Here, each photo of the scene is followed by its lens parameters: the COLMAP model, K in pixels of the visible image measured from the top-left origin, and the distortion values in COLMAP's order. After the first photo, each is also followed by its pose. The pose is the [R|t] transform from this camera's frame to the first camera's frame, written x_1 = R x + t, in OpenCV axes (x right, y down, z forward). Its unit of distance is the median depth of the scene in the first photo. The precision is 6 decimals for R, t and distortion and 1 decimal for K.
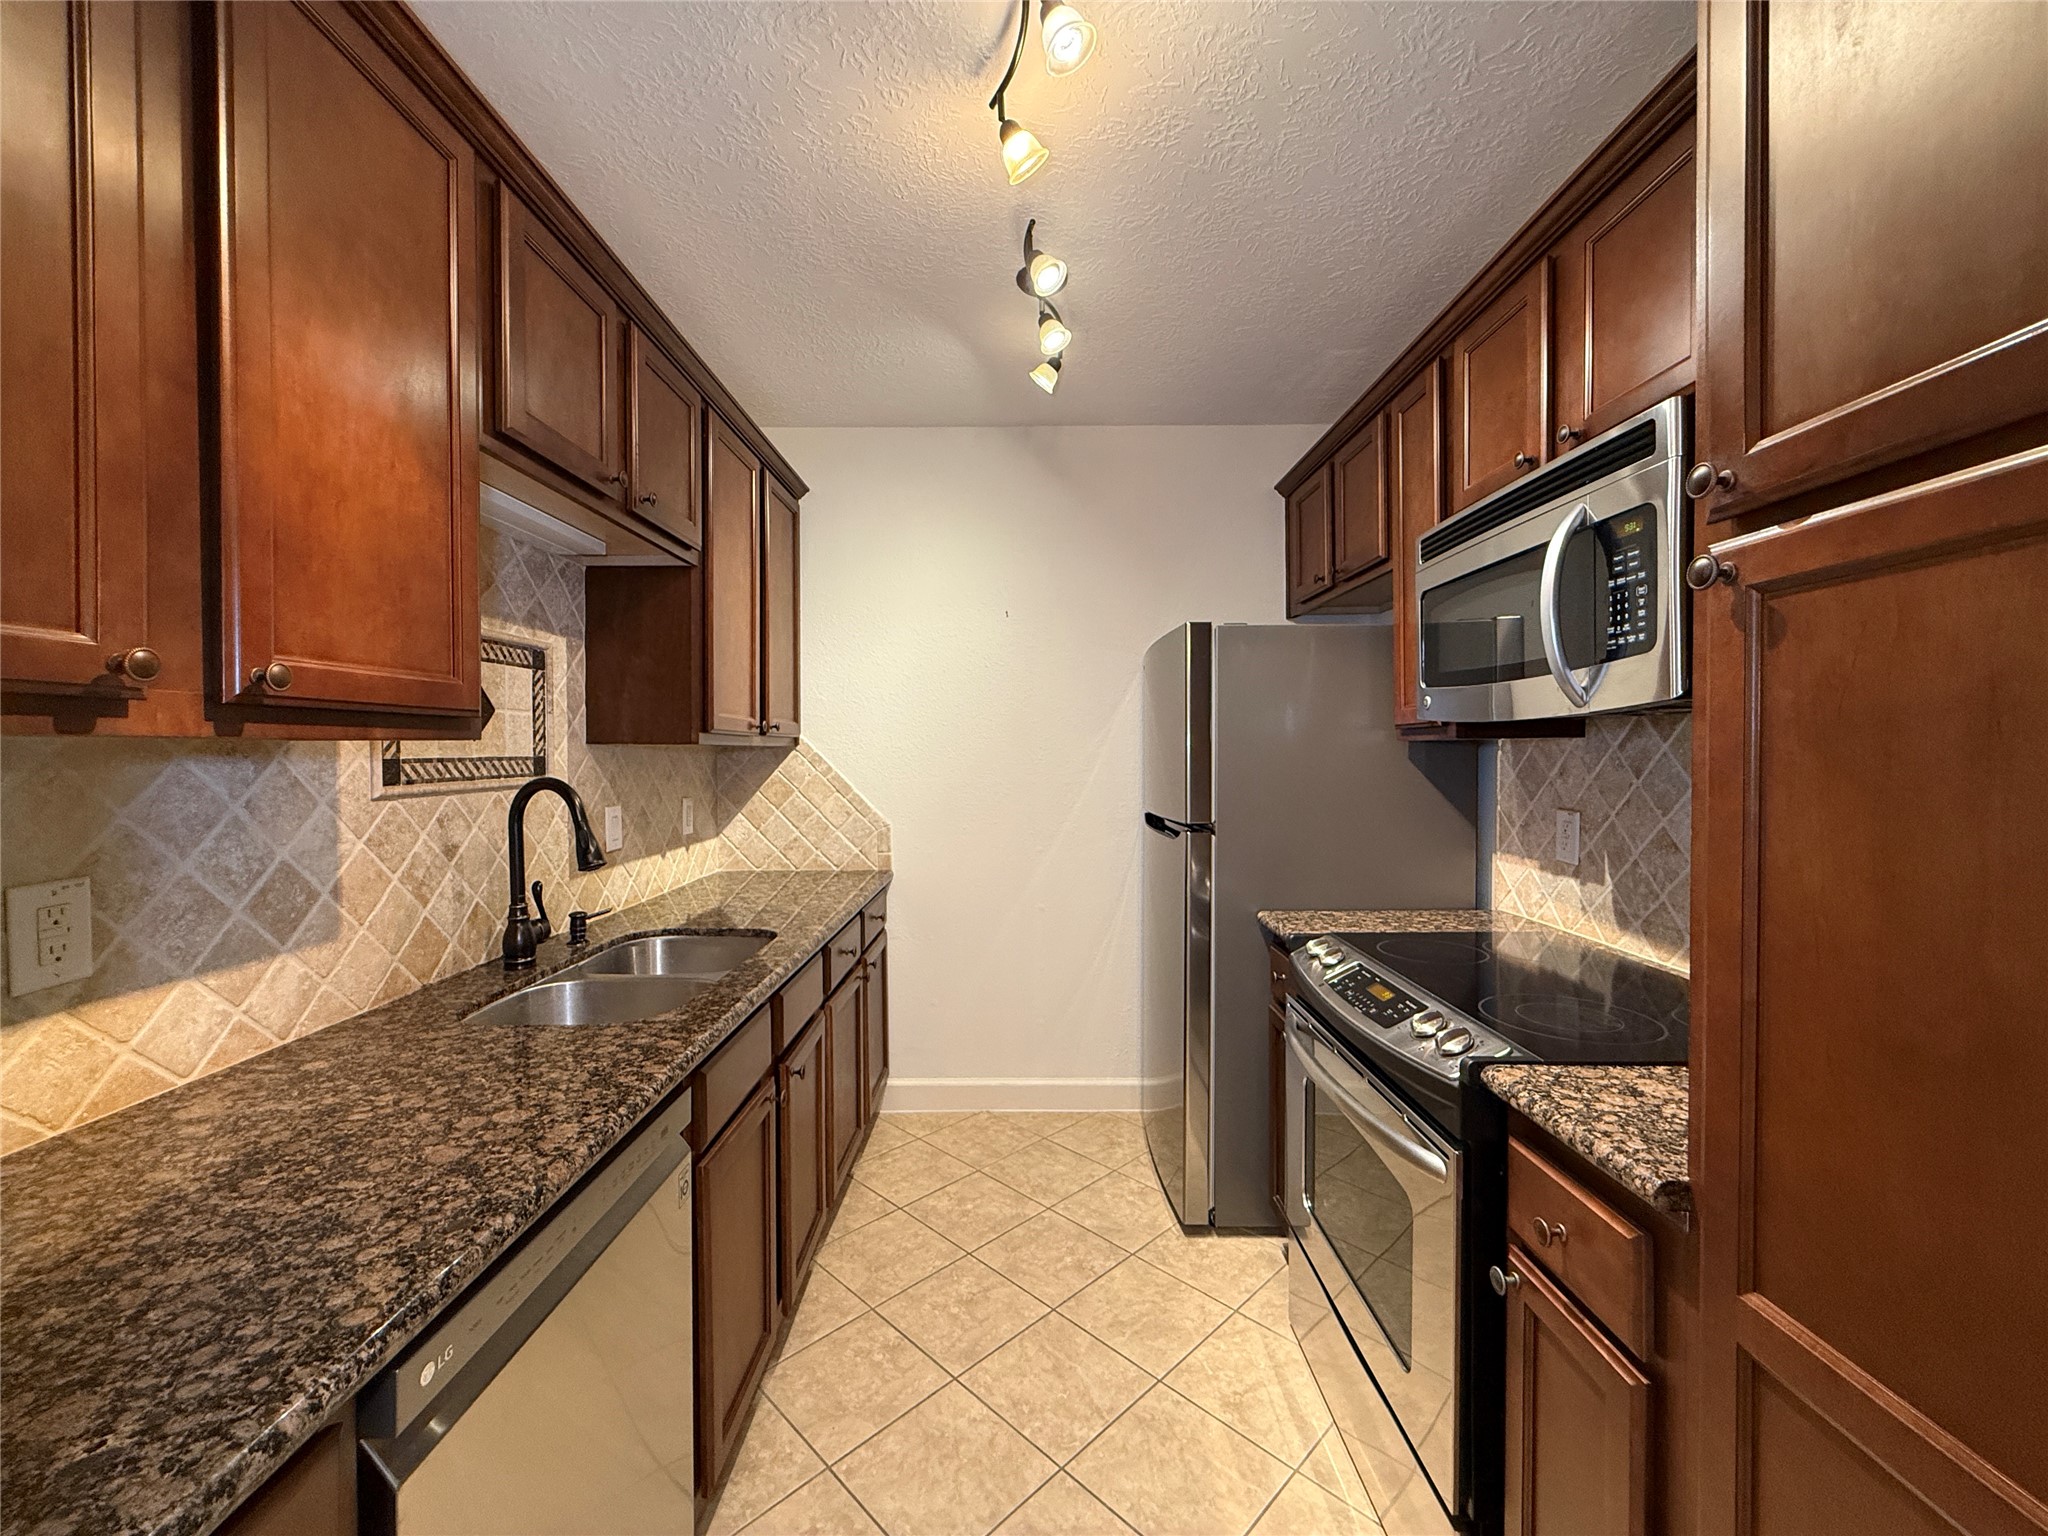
lens RADIAL K [[813.2, 0, 1021.5], [0, 813.2, 765.8], [0, 0, 1]] dist [-0.001365, 0.000182]
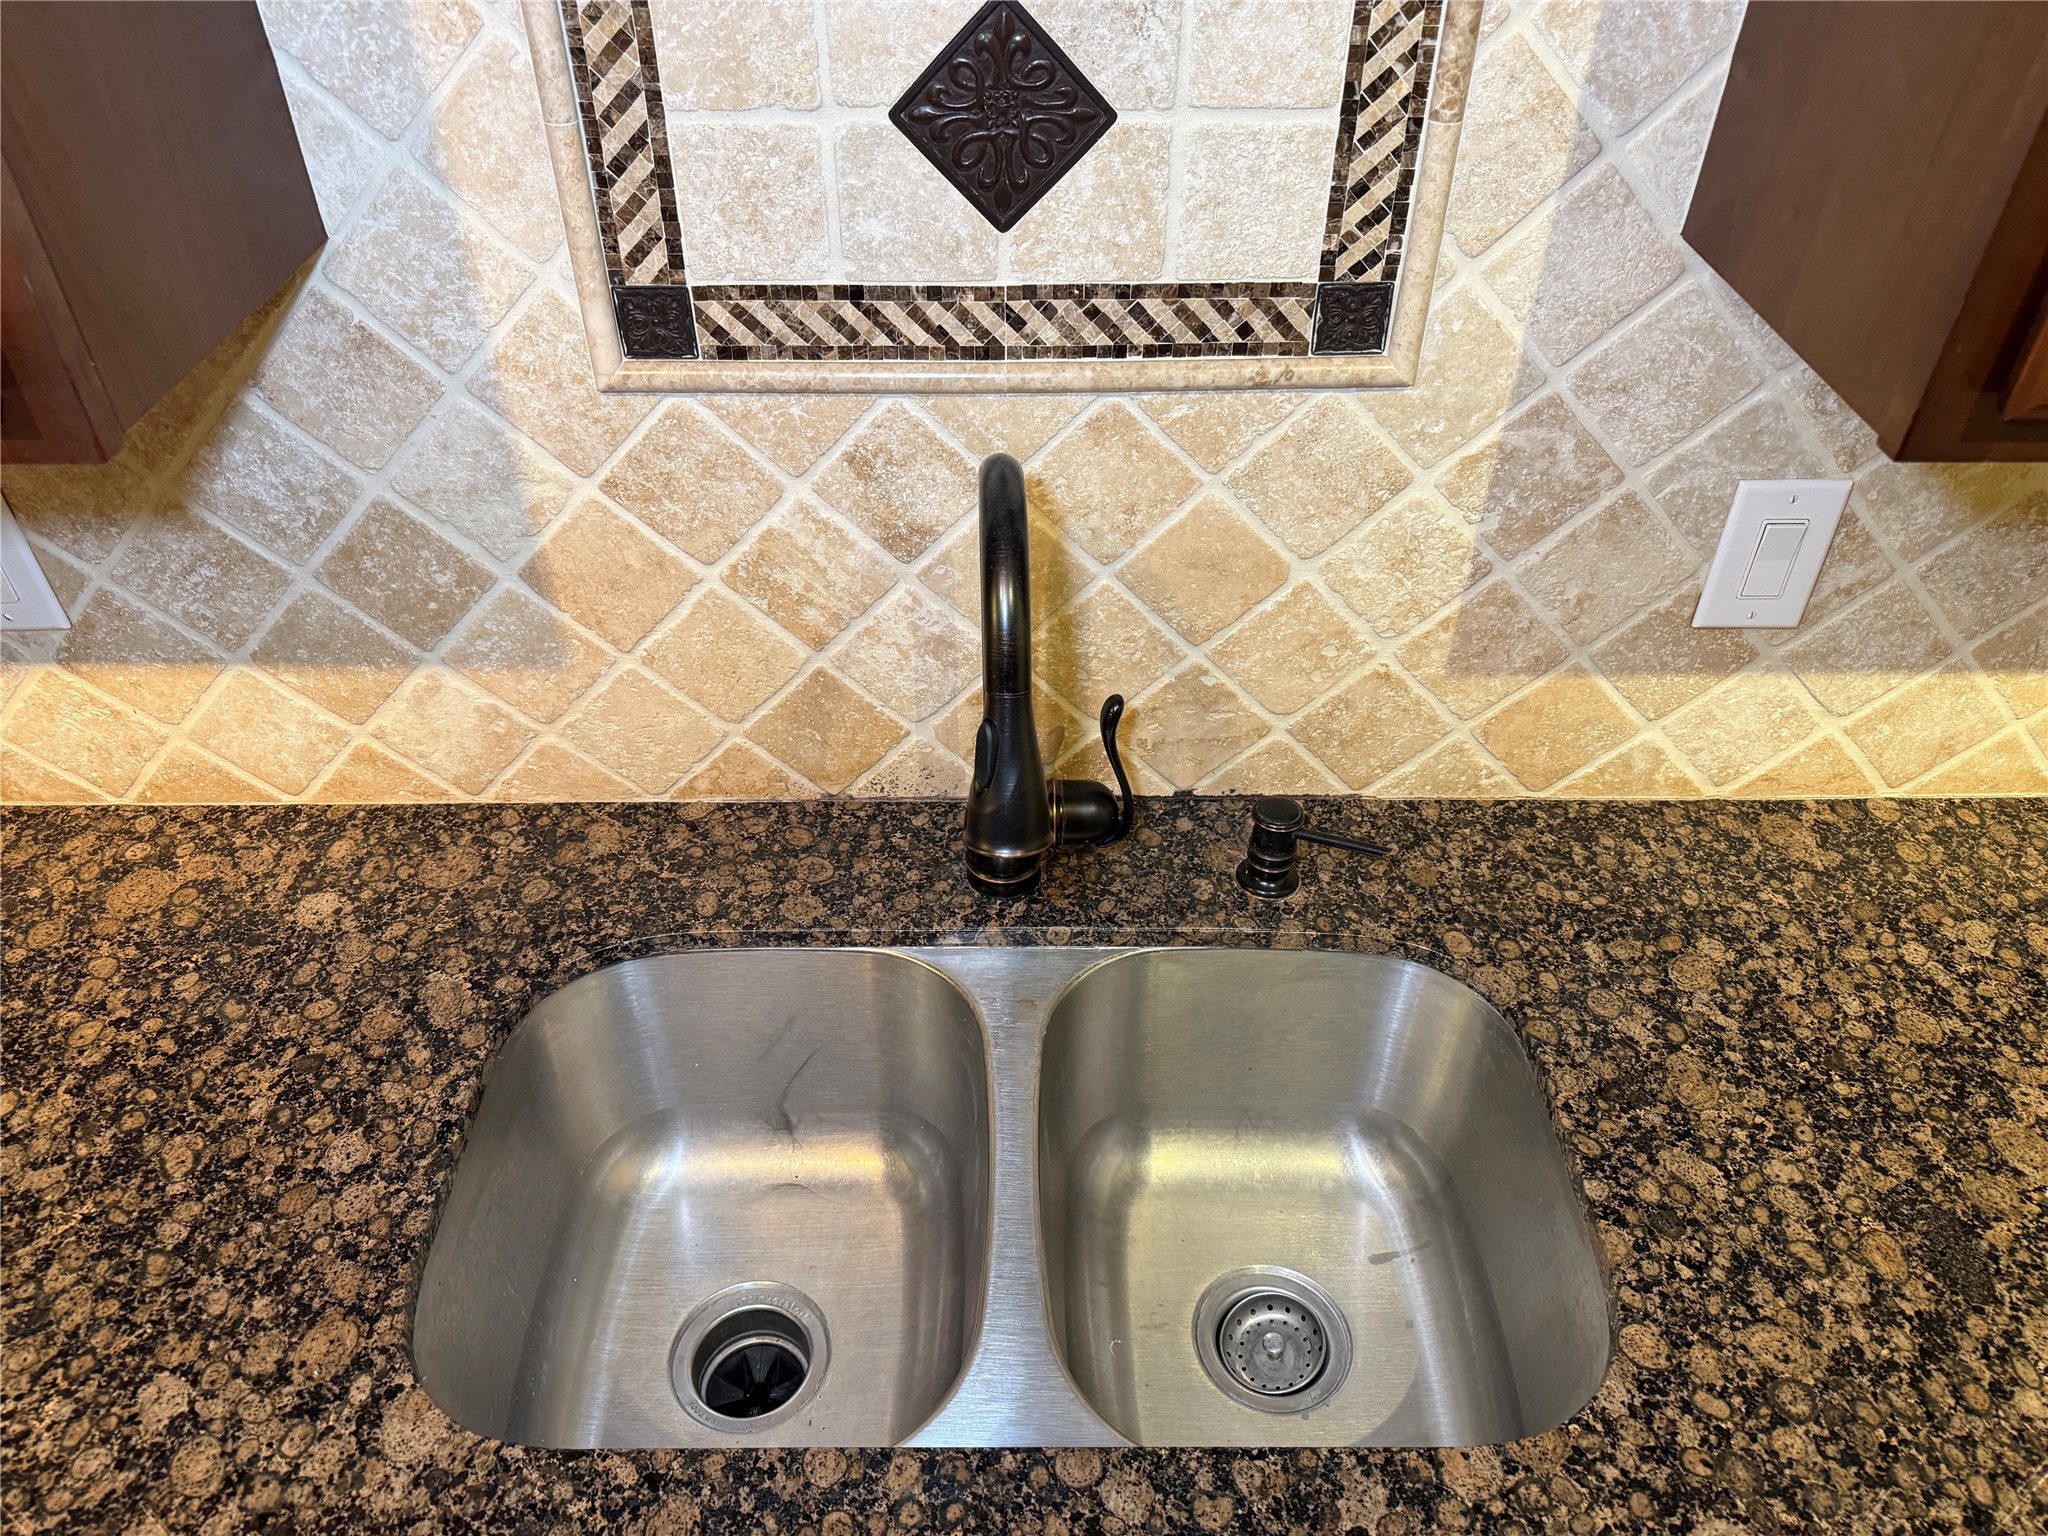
lens RADIAL K [[1463.4, 0, 1028.6], [0, 1463.4, 779.4], [0, 0, 1]] dist [0.033478, -0.043160]
pose [[0.009385, 0.647091, -0.762355, -0.134667], [-0.019576, 0.762362, 0.646855, -0.243549], [0.999764, 0.008853, 0.019822, 1.067736]]
